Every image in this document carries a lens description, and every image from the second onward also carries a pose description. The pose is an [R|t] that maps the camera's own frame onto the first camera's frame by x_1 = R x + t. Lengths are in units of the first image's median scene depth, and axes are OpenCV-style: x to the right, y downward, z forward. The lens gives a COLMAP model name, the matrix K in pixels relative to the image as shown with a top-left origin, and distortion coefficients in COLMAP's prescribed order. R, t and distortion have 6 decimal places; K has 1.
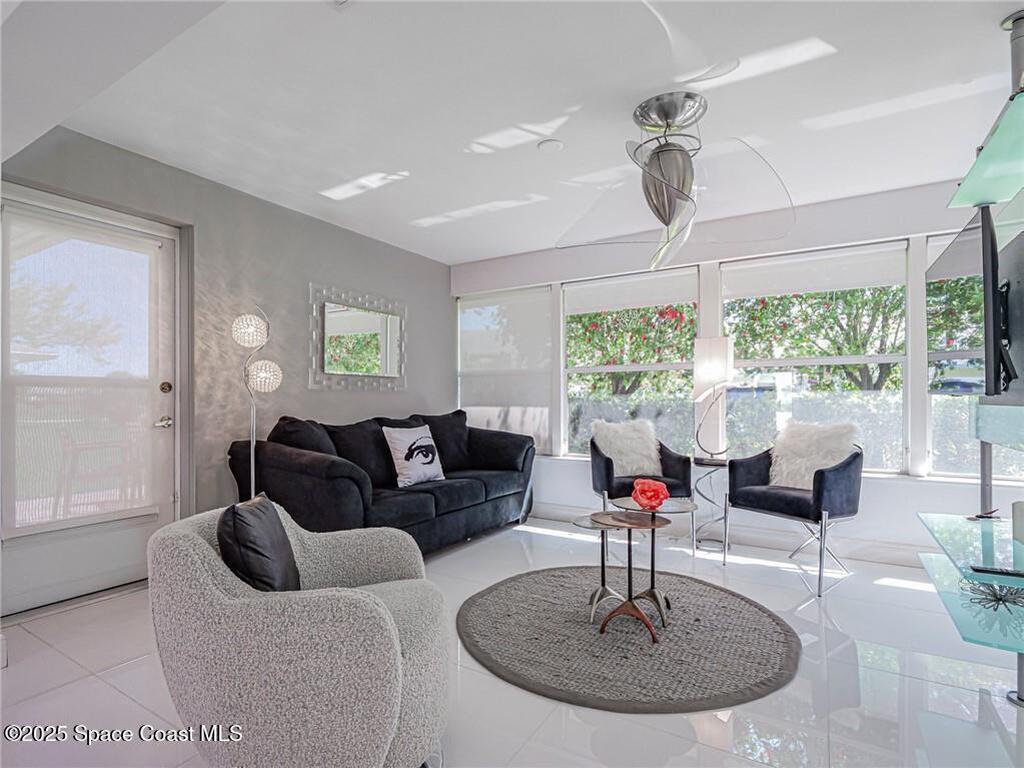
lens RADIAL K [[515.9, 0, 498.8], [0, 515.9, 396.6], [0, 0, 1]] dist [-0.014739, 0.000006]
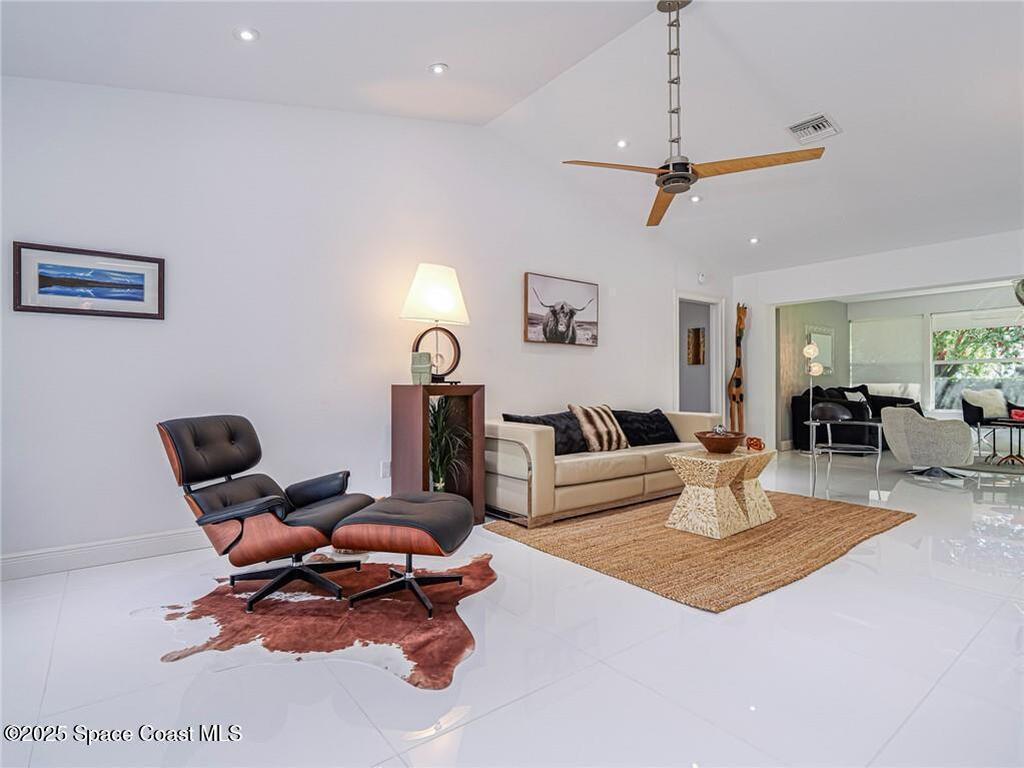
lens RADIAL K [[504.2, 0, 534.0], [0, 504.2, 382.8], [0, 0, 1]] dist [-0.014631, -0.000234]
pose [[0.940971, 0.000558, -0.338485, -0.861414], [0.001694, 0.999978, 0.006357, 0.006453], [0.338482, -0.006556, 0.940950, -1.613214]]
